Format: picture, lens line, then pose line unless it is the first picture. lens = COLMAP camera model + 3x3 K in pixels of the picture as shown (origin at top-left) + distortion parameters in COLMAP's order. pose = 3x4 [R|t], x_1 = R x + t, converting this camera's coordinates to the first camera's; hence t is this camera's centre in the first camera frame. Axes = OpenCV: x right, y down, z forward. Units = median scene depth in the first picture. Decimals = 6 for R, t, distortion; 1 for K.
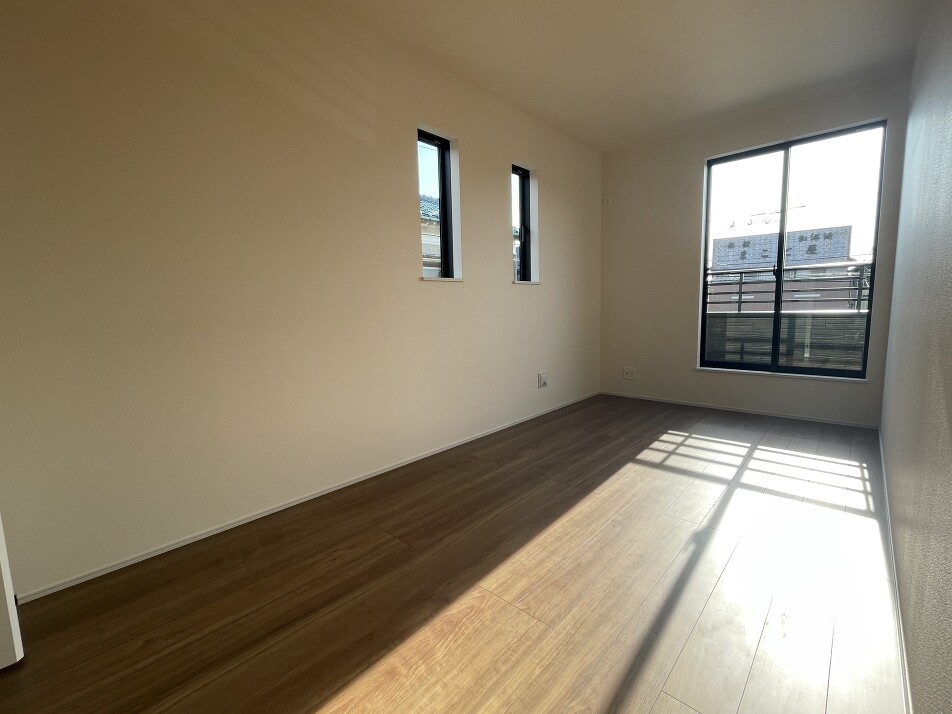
lens RADIAL K [[384.7, 0, 476.0], [0, 384.7, 357.0], [0, 0, 1]] dist [-0.001627, -0.000590]
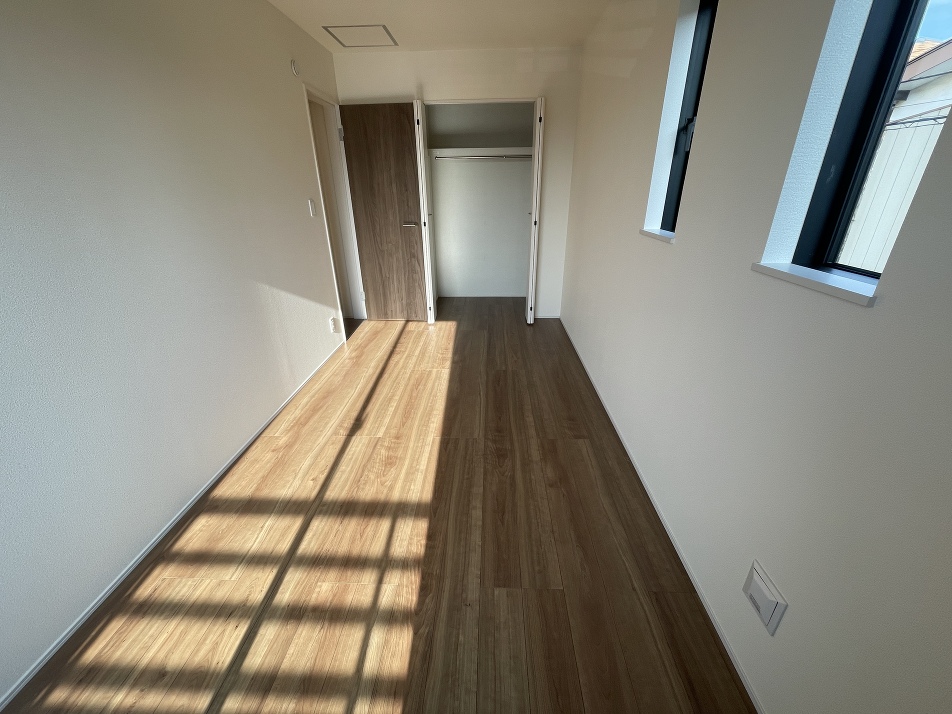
lens RADIAL K [[384.7, 0, 476.0], [0, 384.7, 357.0], [0, 0, 1]] dist [-0.001627, -0.000590]
pose [[-0.740957, 0.306425, -0.597567, 0.763122], [-0.059647, 0.856283, 0.513052, -0.409172], [0.668898, 0.415792, -0.616191, 1.534146]]
